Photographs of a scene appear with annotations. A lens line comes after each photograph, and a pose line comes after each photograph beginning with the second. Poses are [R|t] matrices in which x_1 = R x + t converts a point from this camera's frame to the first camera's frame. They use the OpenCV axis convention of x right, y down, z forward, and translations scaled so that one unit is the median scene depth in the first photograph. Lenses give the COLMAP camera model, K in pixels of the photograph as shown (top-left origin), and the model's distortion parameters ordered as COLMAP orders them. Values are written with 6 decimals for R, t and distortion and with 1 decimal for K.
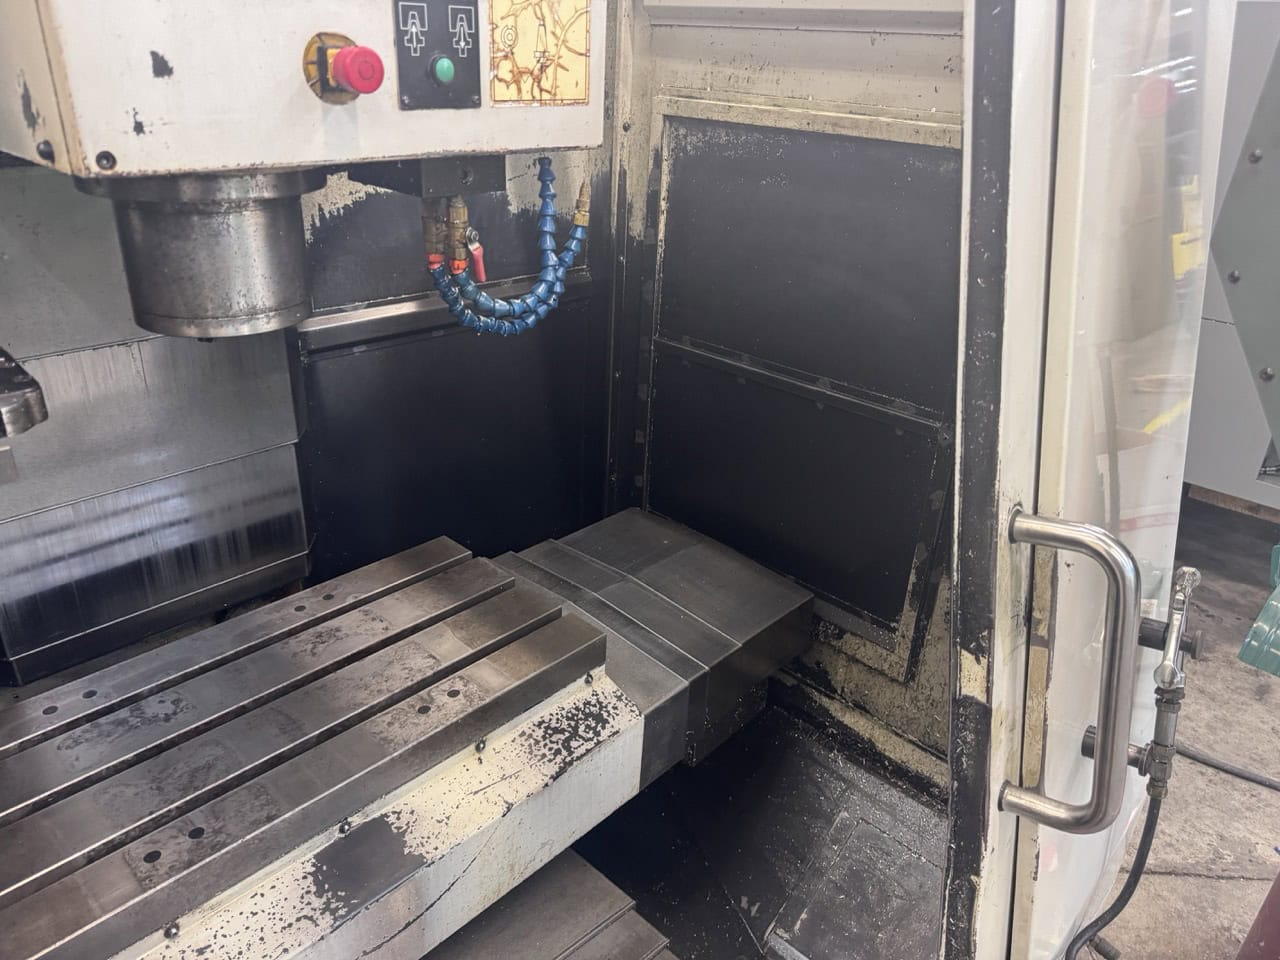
lens RADIAL K [[893.8, 0, 618.4], [0, 893.8, 476.3], [0, 0, 1]] dist [-0.034535, 0.007621]
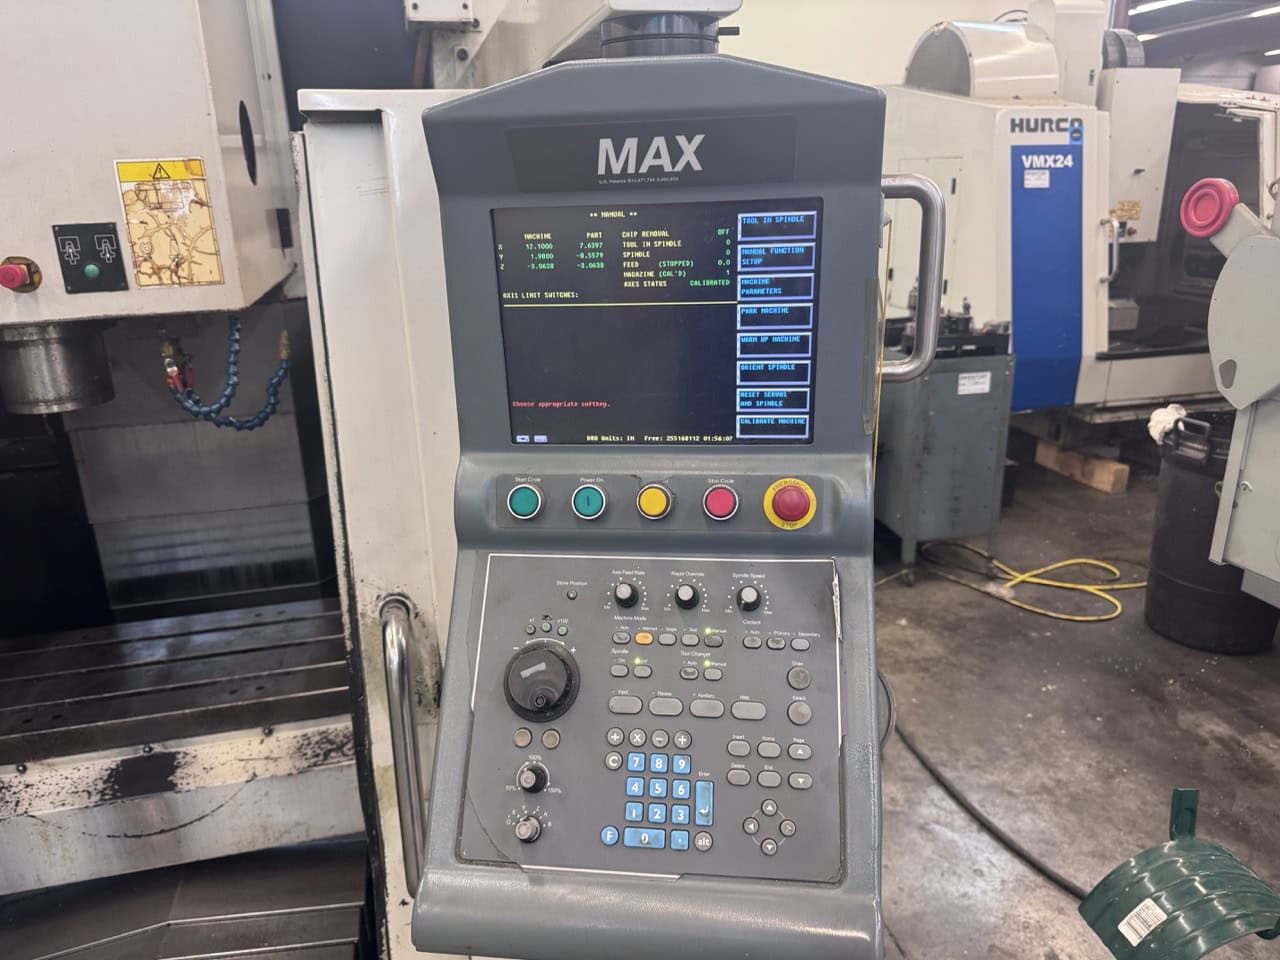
lens RADIAL K [[893.8, 0, 633.1], [0, 893.8, 481.7], [0, 0, 1]] dist [-0.034535, 0.007621]
pose [[0.848014, 0.110917, -0.518238, 1.187935], [-0.176485, 0.981144, -0.078798, -0.074981], [0.499726, 0.158283, 0.851599, 0.088752]]
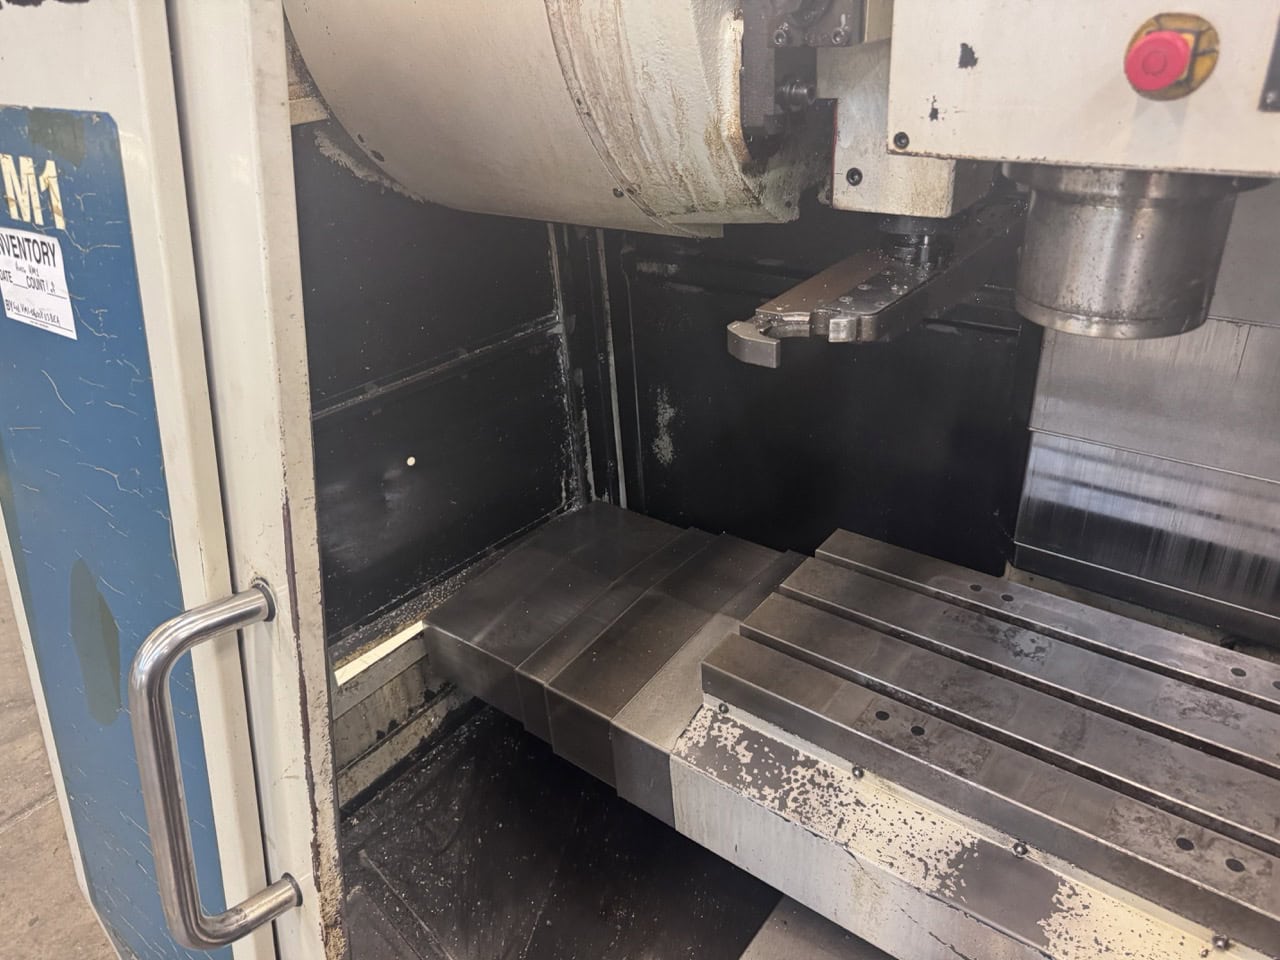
lens RADIAL K [[893.8, 0, 646.3], [0, 893.8, 479.9], [0, 0, 1]] dist [-0.034535, 0.007621]
pose [[0.099532, 0.442434, -0.891261, 0.352404], [-0.359606, 0.851163, 0.382369, -0.175248], [0.927781, 0.282444, 0.243820, 0.307423]]
